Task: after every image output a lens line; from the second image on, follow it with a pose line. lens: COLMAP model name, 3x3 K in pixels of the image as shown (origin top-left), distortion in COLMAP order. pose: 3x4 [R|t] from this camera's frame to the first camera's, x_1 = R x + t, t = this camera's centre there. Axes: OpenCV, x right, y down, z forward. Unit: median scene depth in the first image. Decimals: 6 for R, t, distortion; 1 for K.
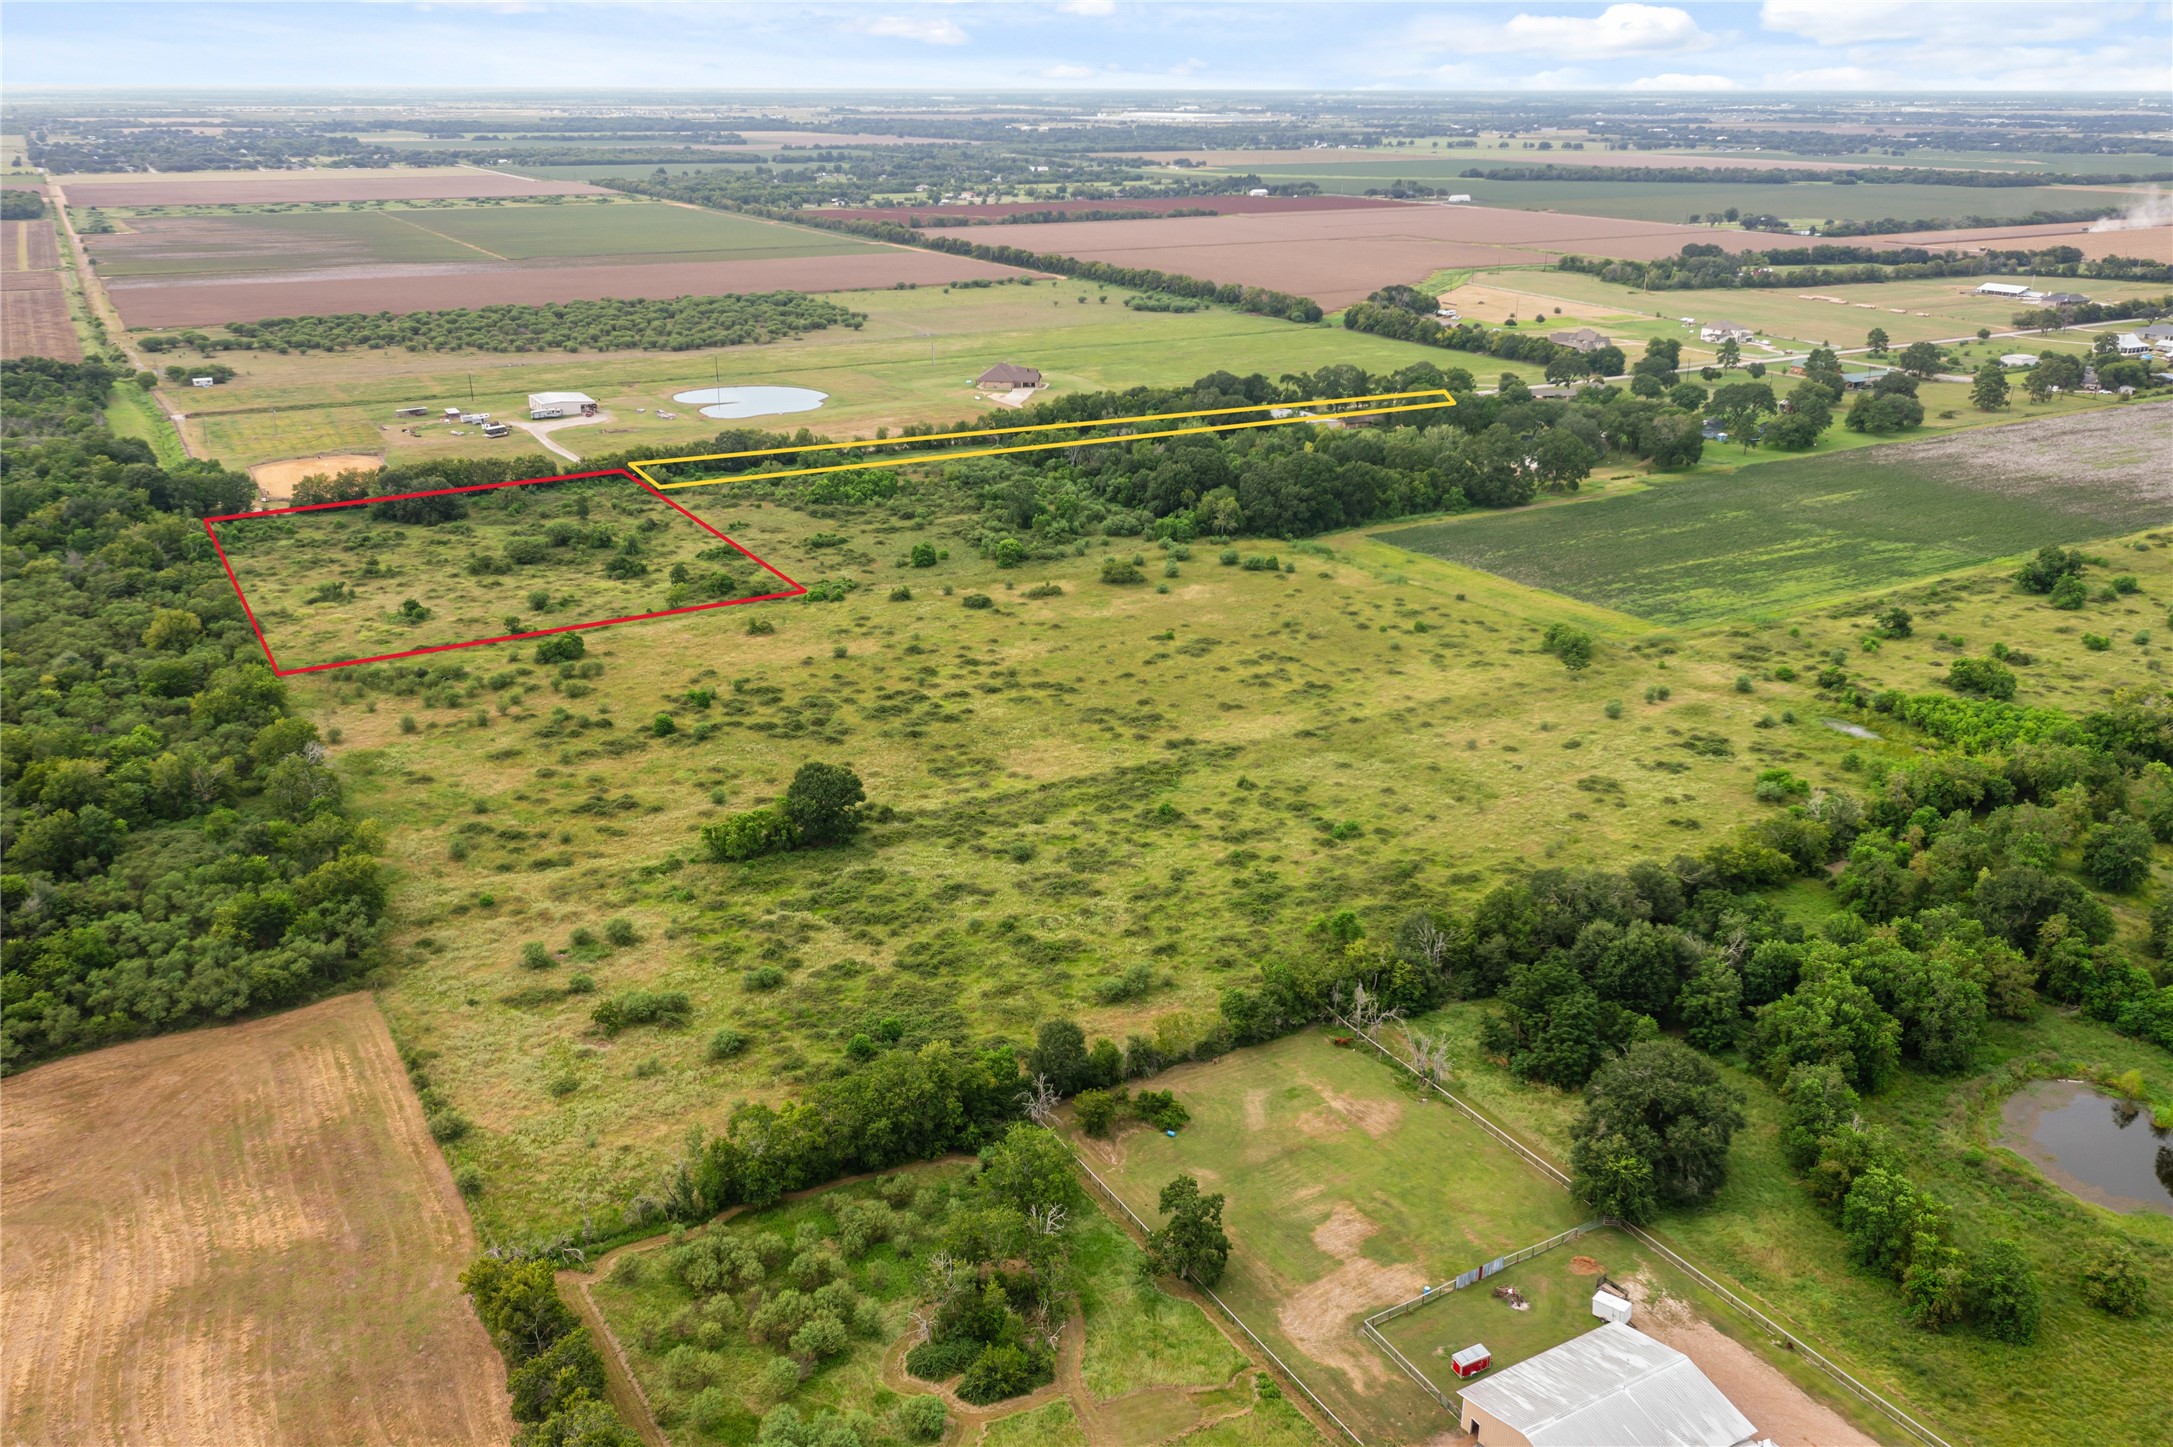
lens RADIAL K [[1727.4, 0, 1077.2], [0, 1727.4, 722.5], [0, 0, 1]] dist [0.002366, 0.003603]
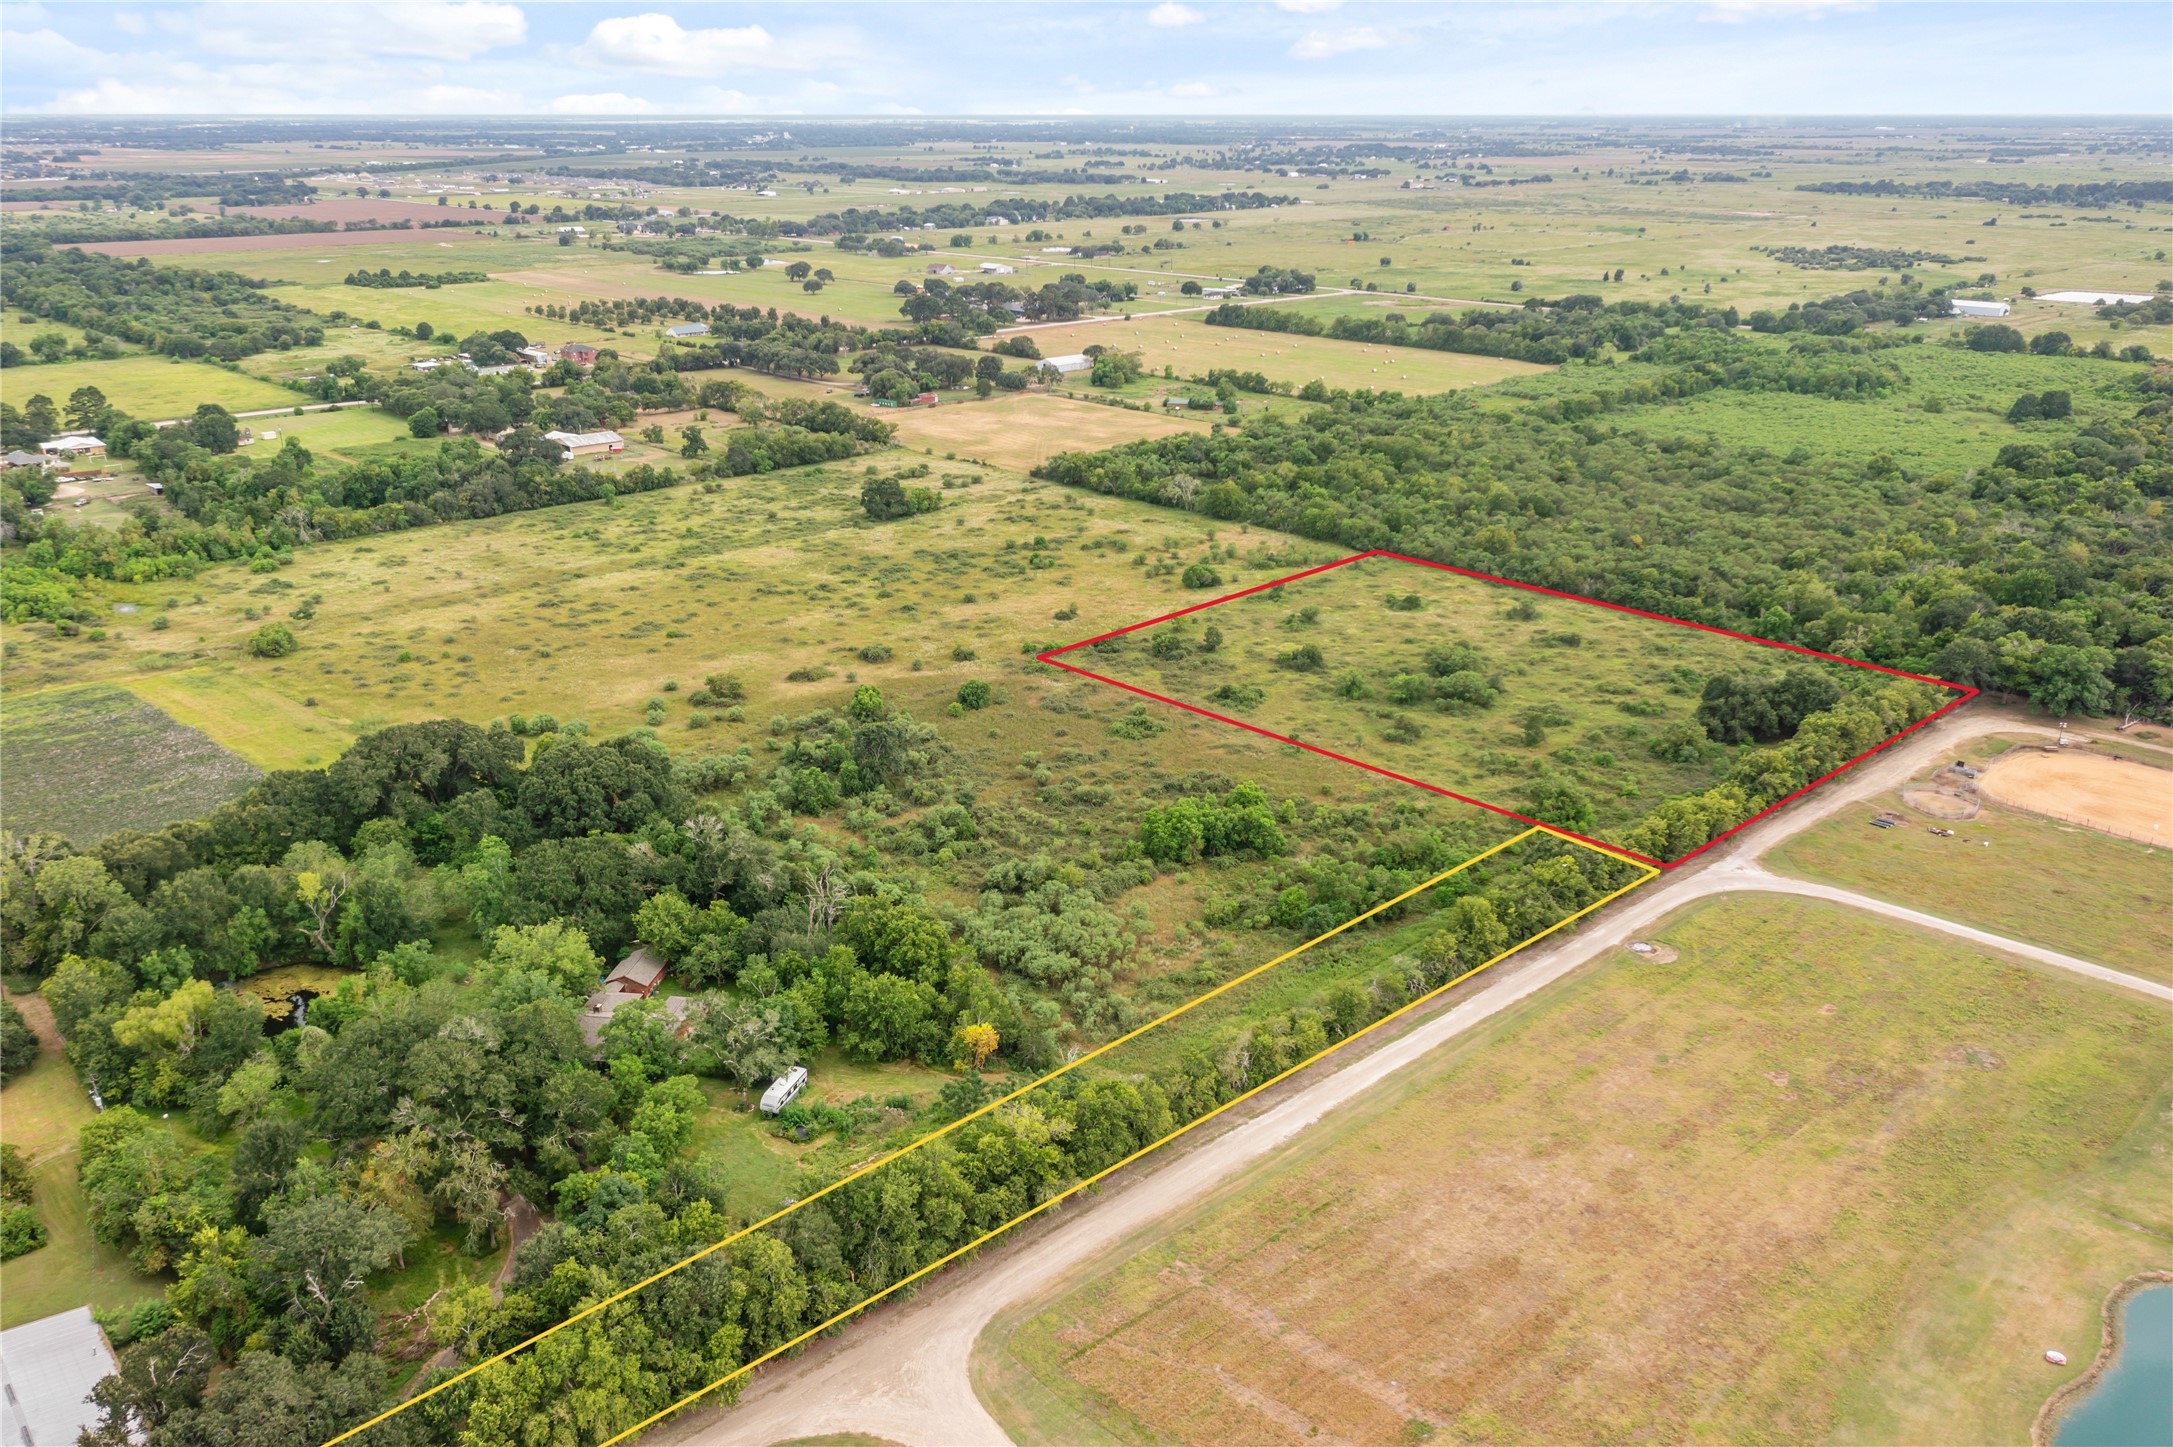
lens RADIAL K [[1752.8, 0, 1086.5], [0, 1752.8, 723.5], [0, 0, 1]] dist [-0.009990, 0.037182]
pose [[-0.975658, 0.070323, -0.207716, 0.030484], [-0.078770, 0.771596, 0.631217, -0.645797], [0.204662, 0.632214, -0.747275, 1.752590]]
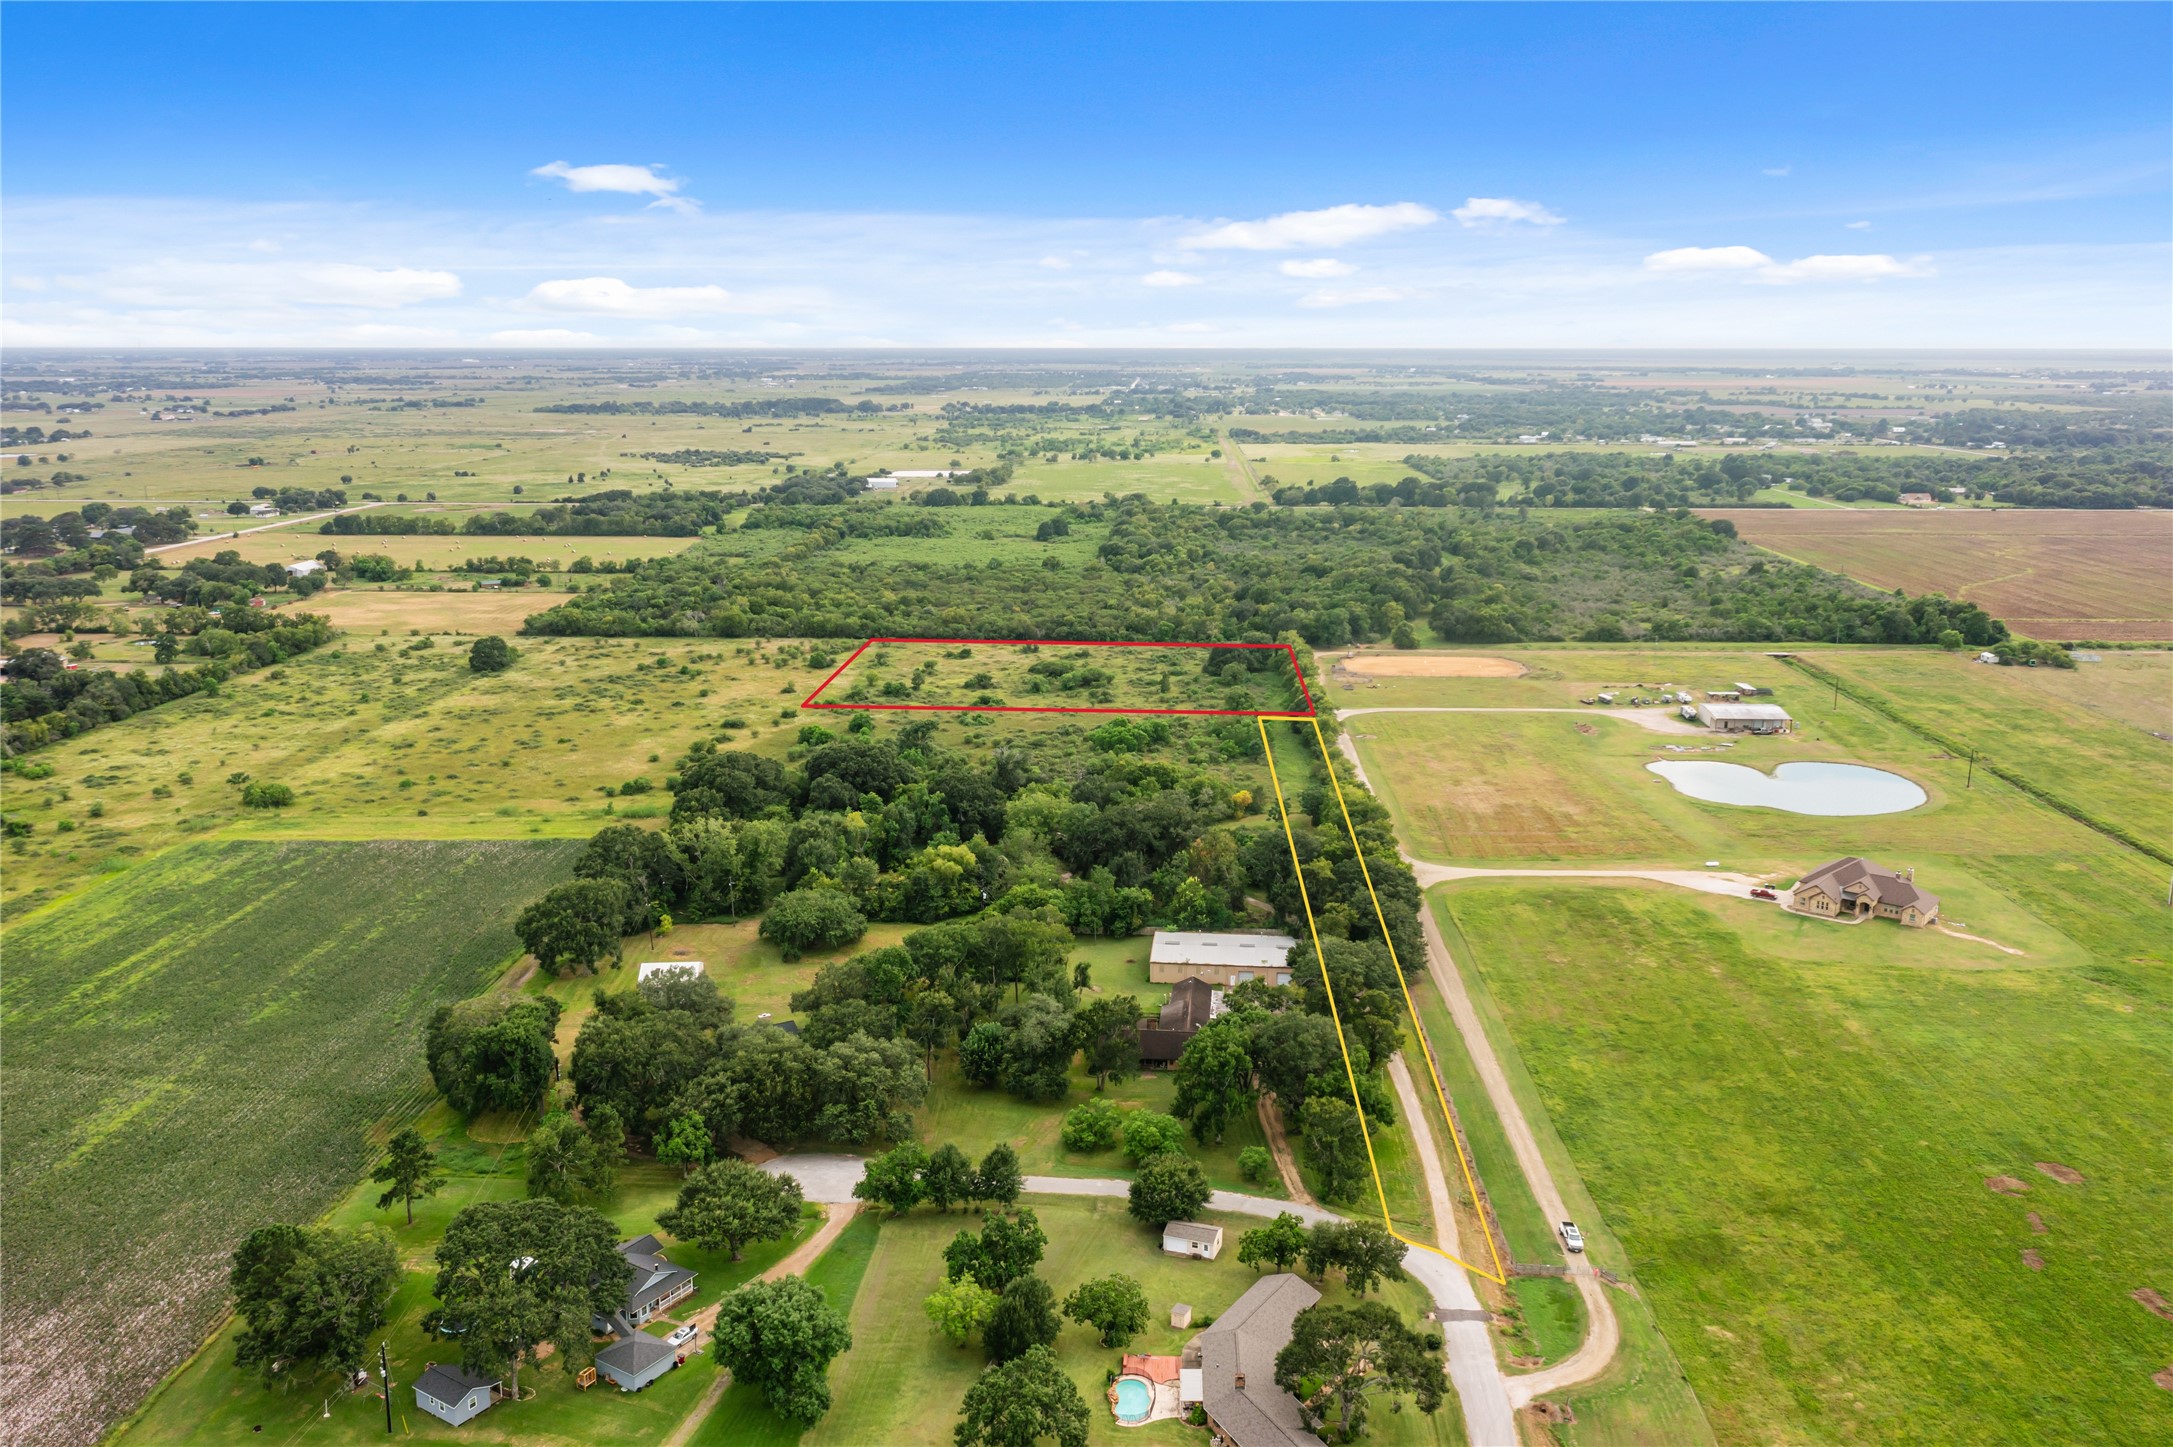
lens RADIAL K [[1727.4, 0, 1077.2], [0, 1727.4, 722.5], [0, 0, 1]] dist [0.002366, 0.003603]
pose [[-0.549392, 0.177004, -0.816601, 0.853090], [-0.292869, 0.874513, 0.386593, -0.643705], [0.782557, 0.451548, -0.428612, 1.751755]]
